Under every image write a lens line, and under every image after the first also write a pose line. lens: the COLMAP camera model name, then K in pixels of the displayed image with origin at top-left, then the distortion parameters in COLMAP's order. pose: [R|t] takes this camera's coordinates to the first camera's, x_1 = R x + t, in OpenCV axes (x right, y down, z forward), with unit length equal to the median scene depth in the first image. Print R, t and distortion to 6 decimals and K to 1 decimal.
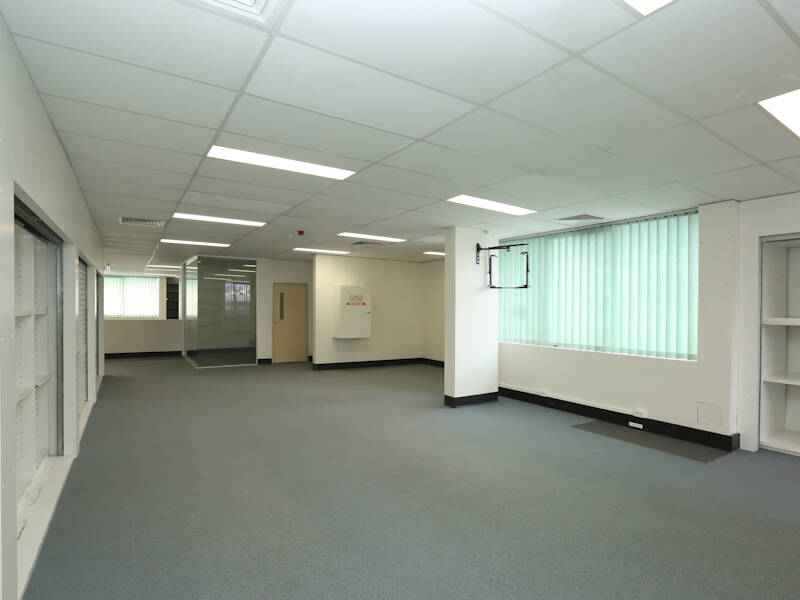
lens RADIAL K [[418.0, 0, 386.8], [0, 418.0, 305.9], [0, 0, 1]] dist [0.000518, 0.000087]
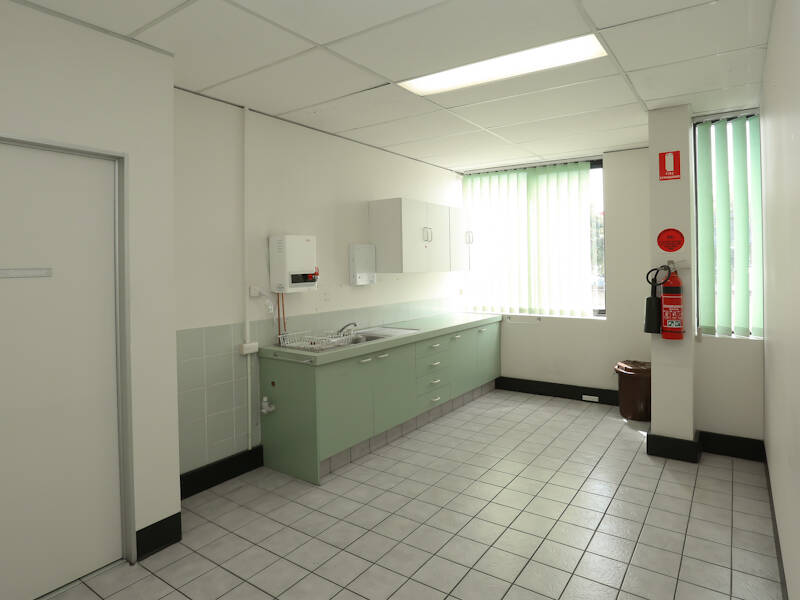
lens RADIAL K [[481.2, 0, 400.0], [0, 481.2, 300.0], [0, 0, 1]] dist [-0.001462, -0.000083]
pose [[0.918515, -0.034367, 0.393889, -0.146638], [0.003194, 0.996828, 0.079528, -0.000780], [-0.395373, -0.071789, 0.915711, 0.229117]]
